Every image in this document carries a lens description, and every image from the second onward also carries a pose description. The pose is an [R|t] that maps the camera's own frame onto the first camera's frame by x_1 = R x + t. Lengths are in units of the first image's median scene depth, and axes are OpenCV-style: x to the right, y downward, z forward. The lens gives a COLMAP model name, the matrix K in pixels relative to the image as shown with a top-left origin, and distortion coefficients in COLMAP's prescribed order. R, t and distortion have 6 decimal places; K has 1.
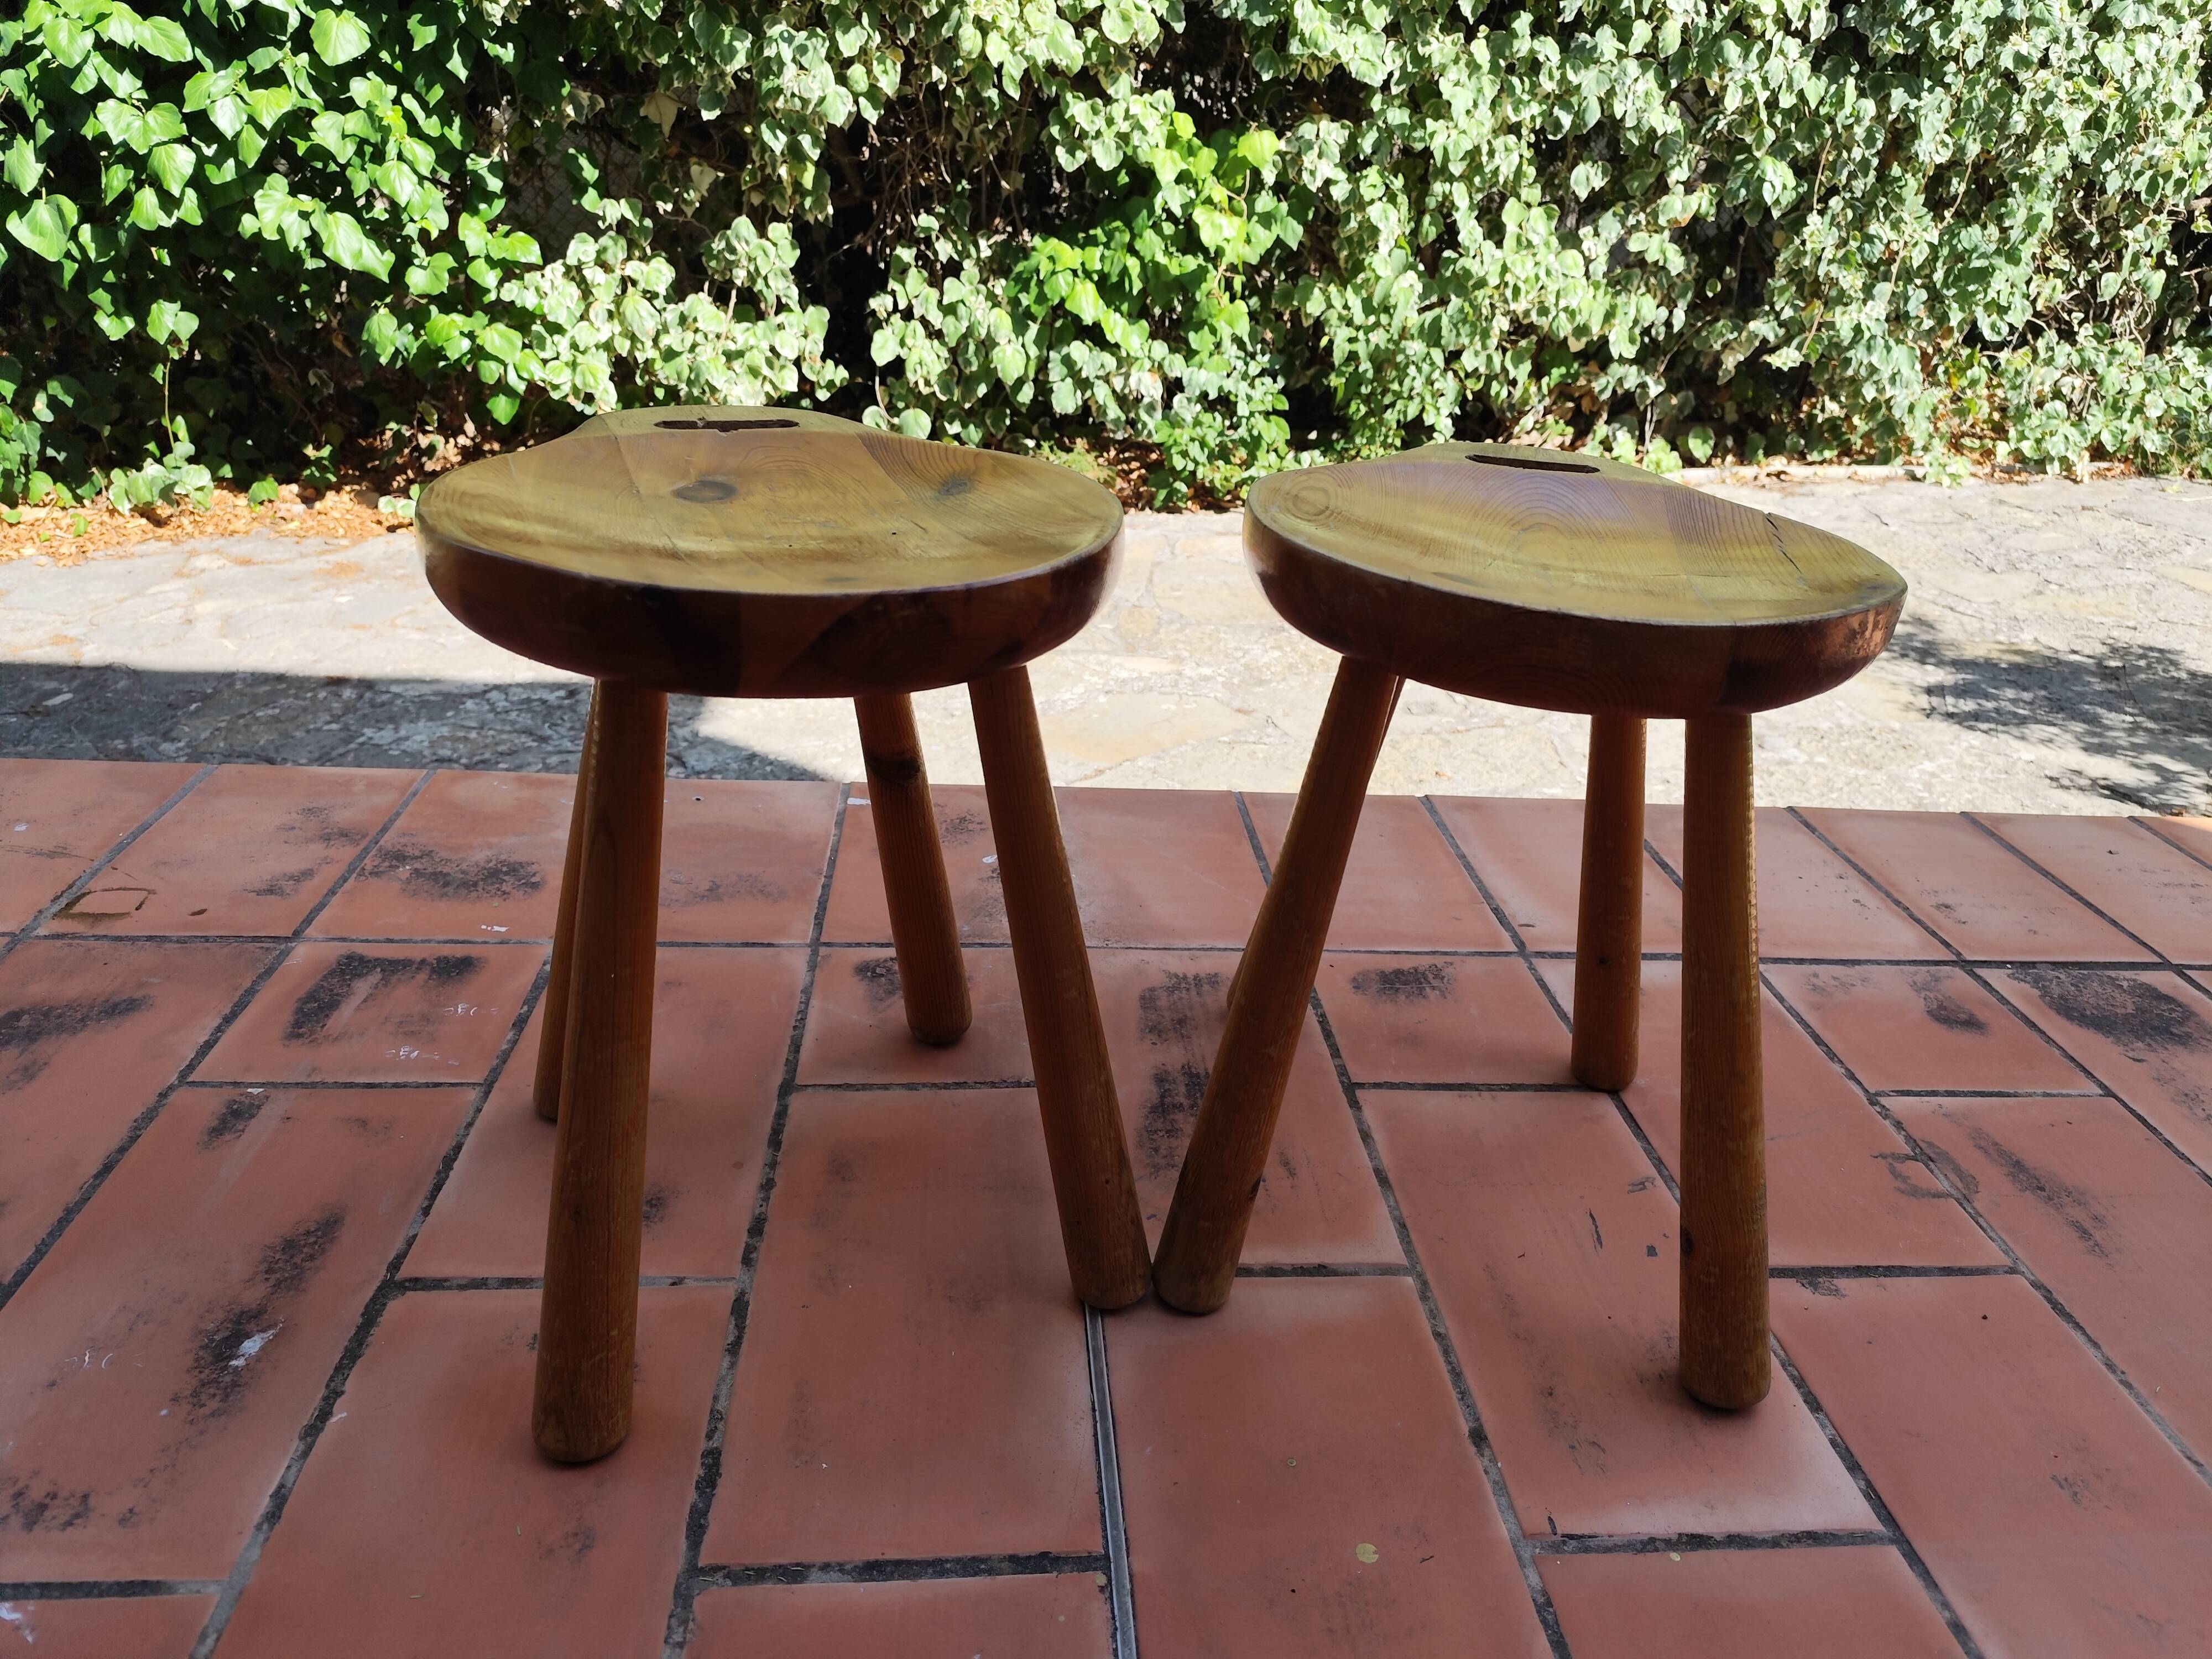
lens RADIAL K [[1517.6, 0, 1137.9], [0, 1517.6, 824.1], [0, 0, 1]] dist [0.024803, -0.027150]
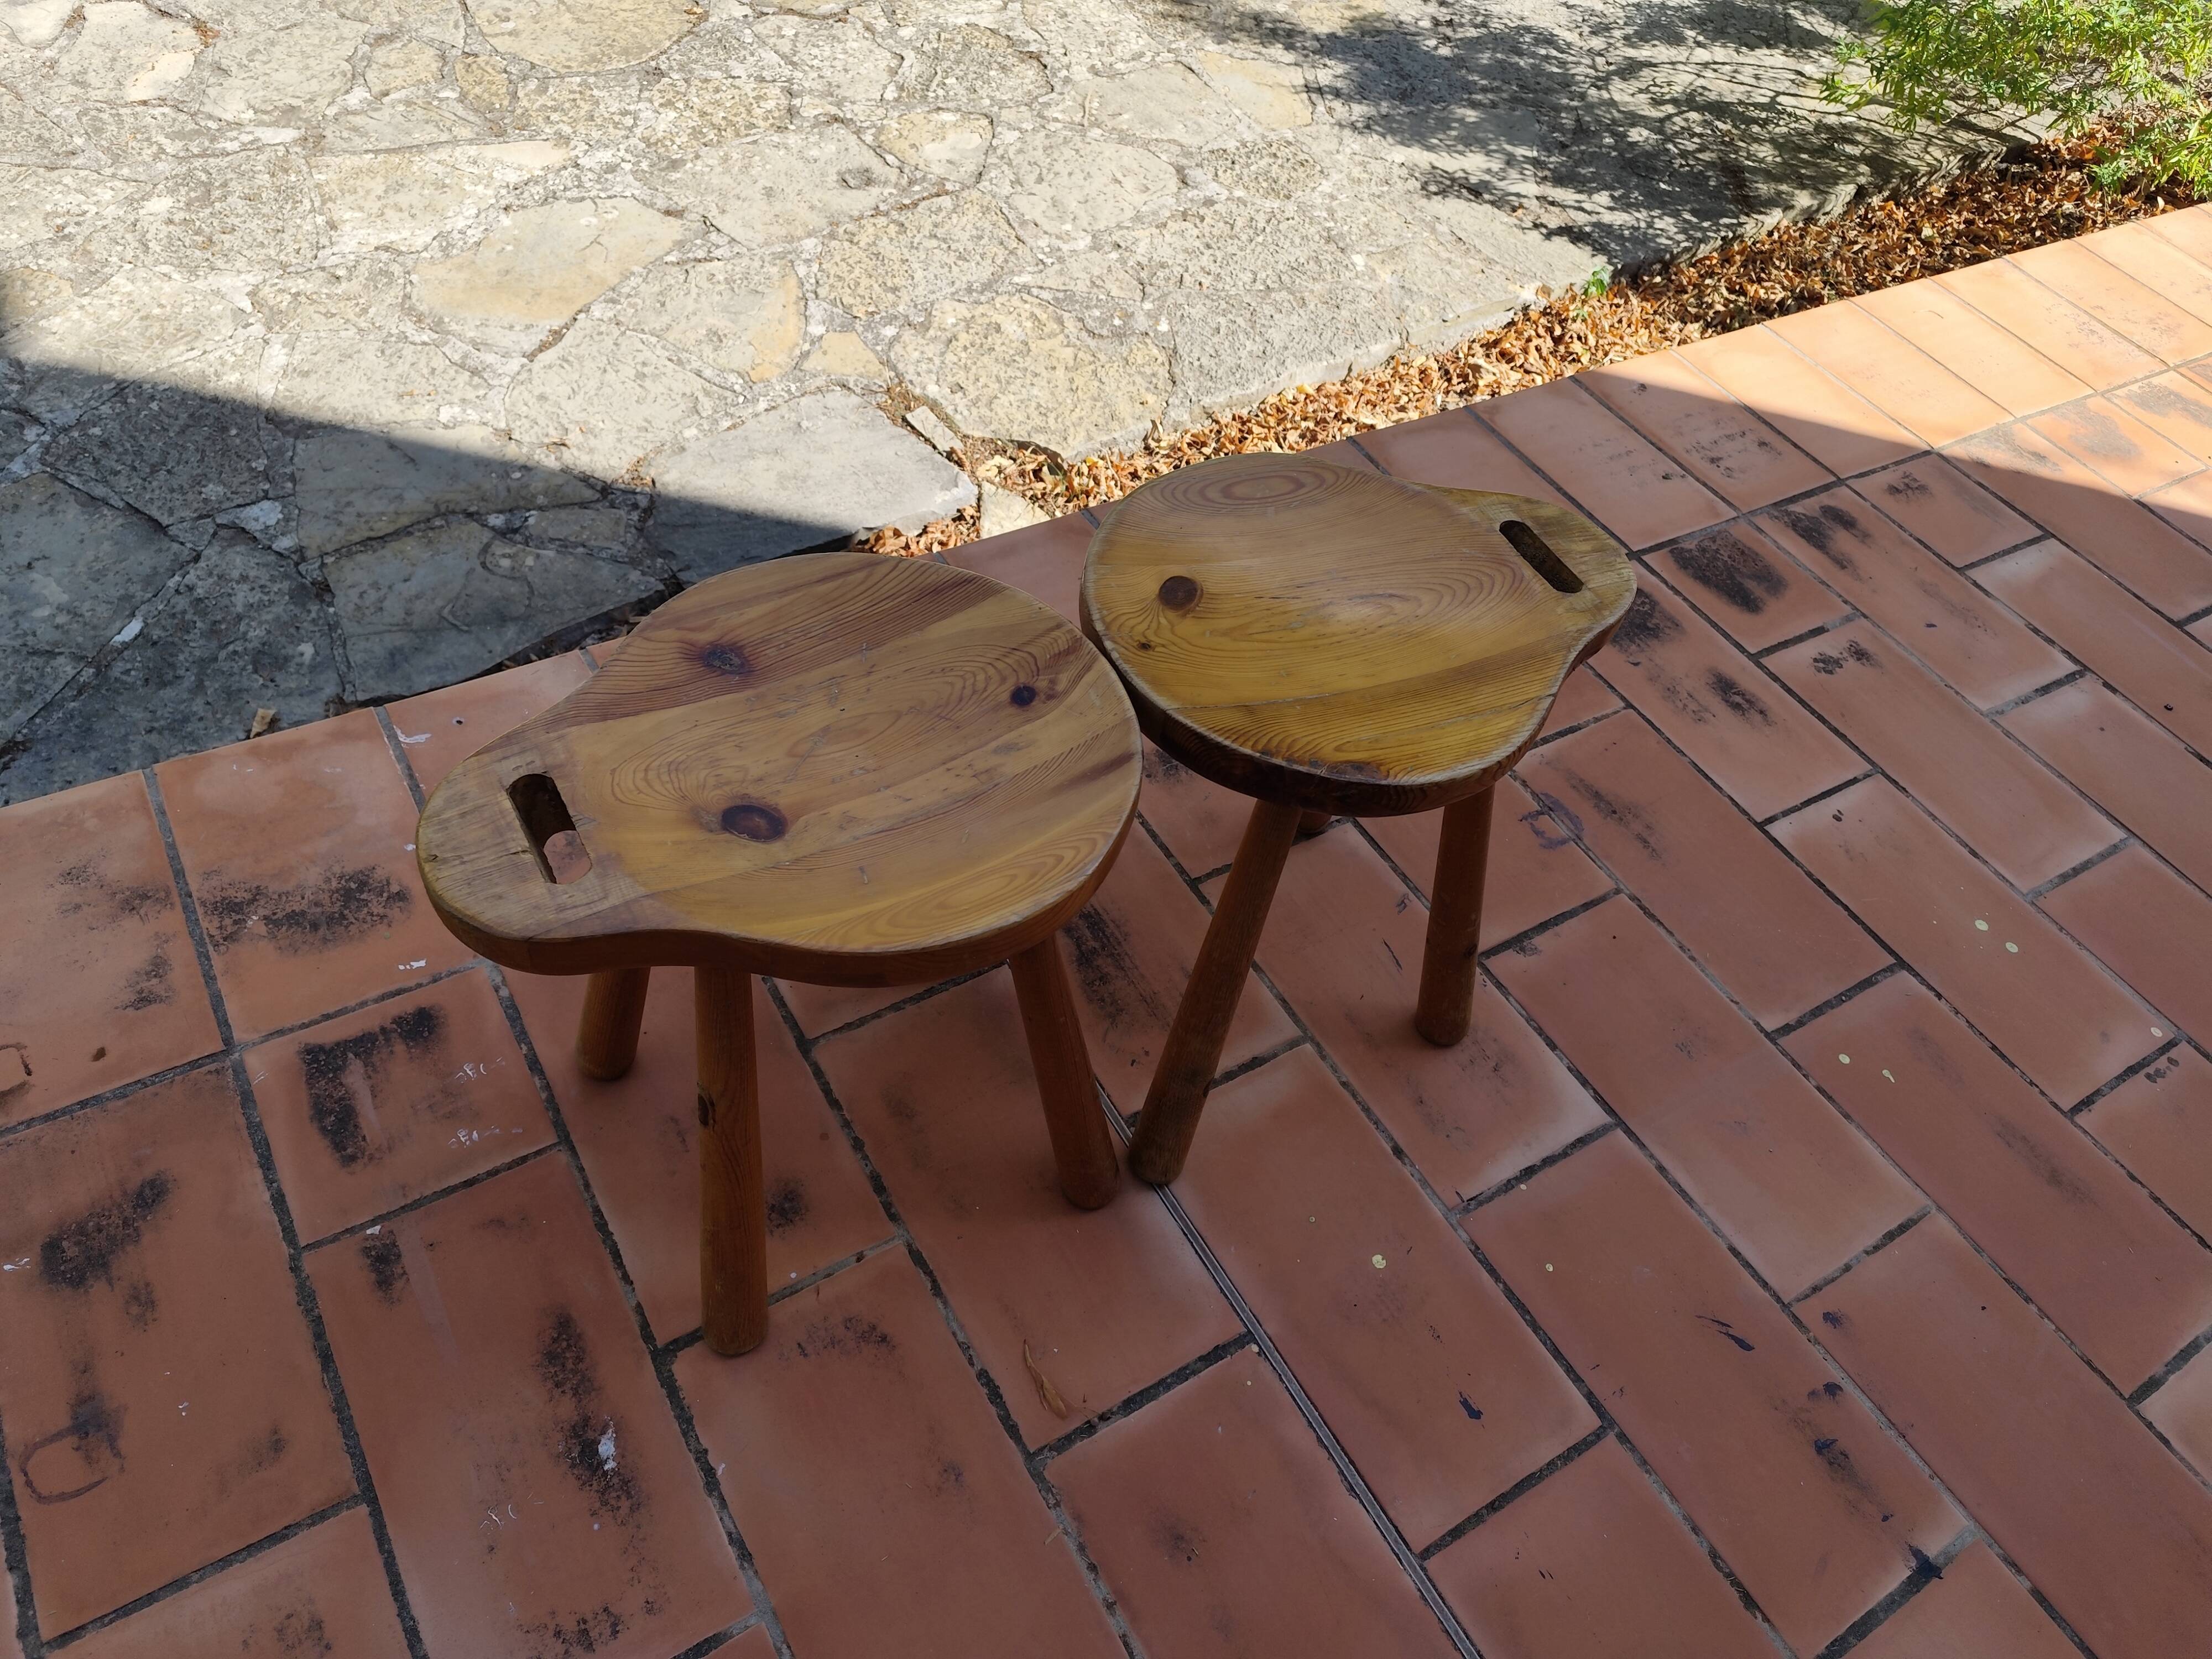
lens RADIAL K [[1511.2, 0, 1101.4], [0, 1511.2, 836.0], [0, 0, 1]] dist [0.037153, -0.040994]
pose [[0.897116, -0.304365, 0.320226, -0.297075], [0.123418, 0.868628, 0.479848, -0.439763], [-0.424206, -0.390957, 0.816824, -0.020660]]
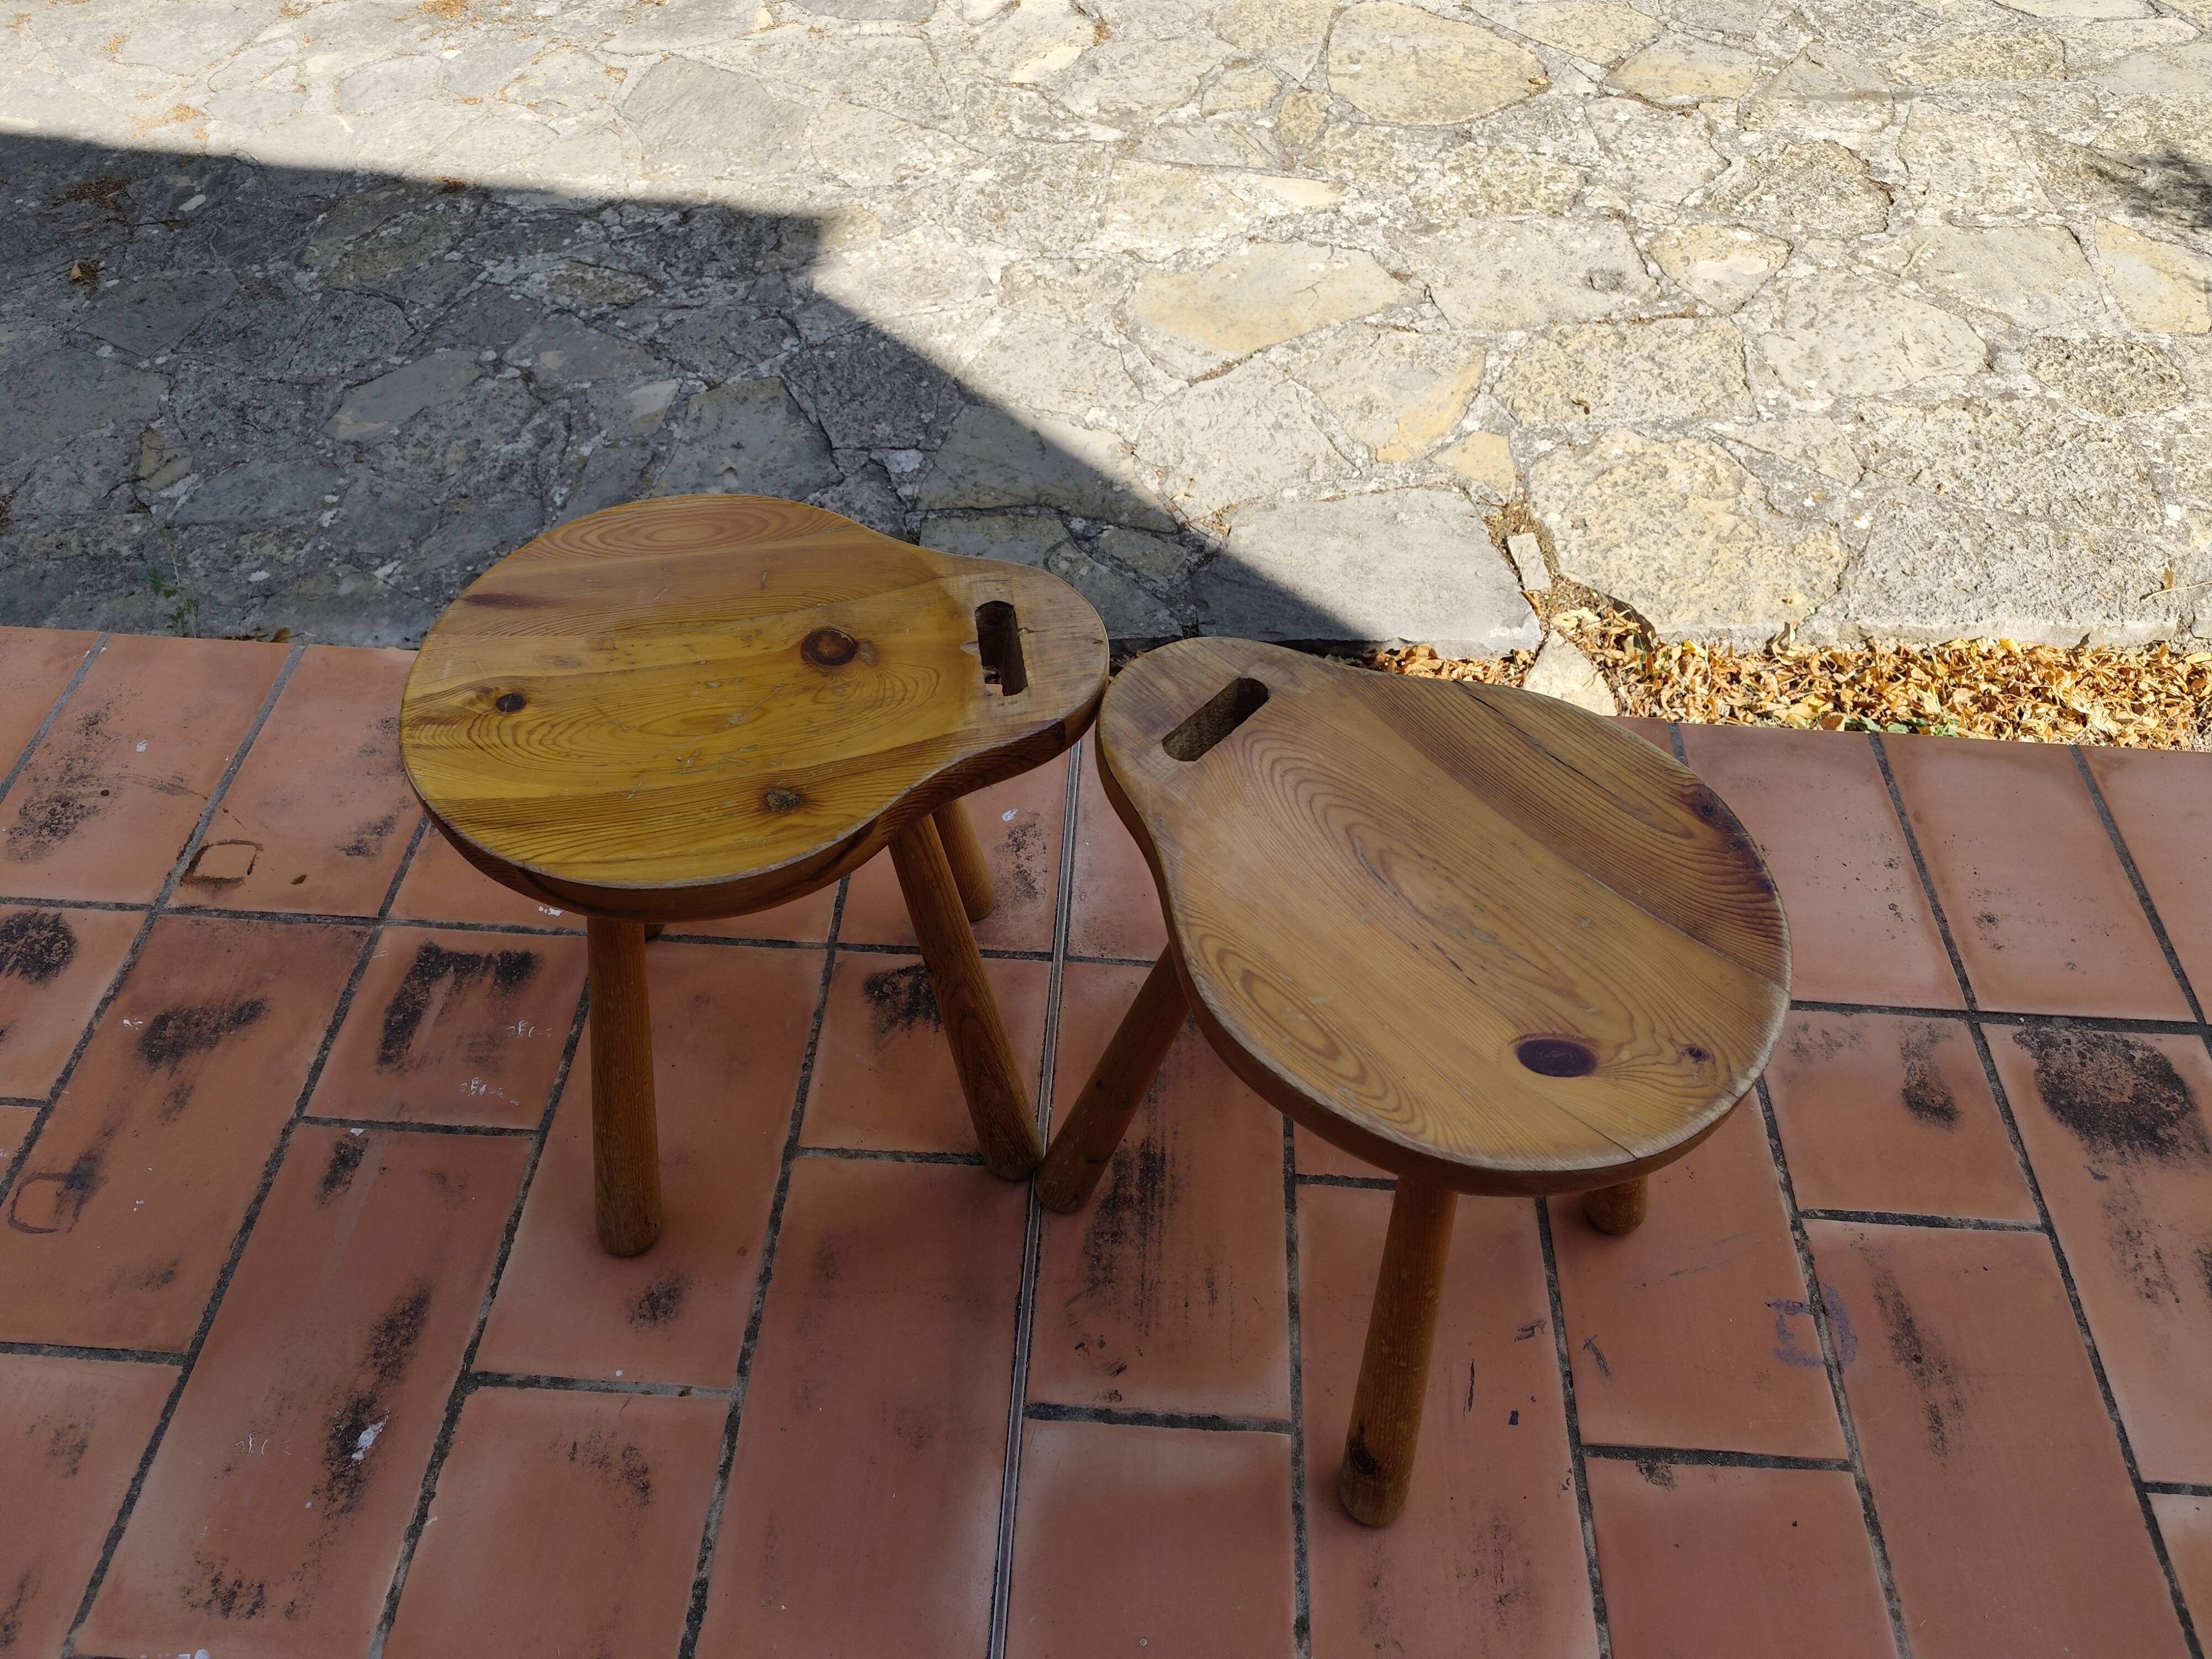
lens RADIAL K [[1512.3, 0, 1107.9], [0, 1512.3, 825.5], [0, 0, 1]] dist [0.034352, -0.039213]
pose [[0.988794, 0.083599, -0.123684, 0.107166], [-0.022552, 0.902639, 0.429807, -0.458648], [0.147573, -0.422201, 0.894409, 0.094977]]
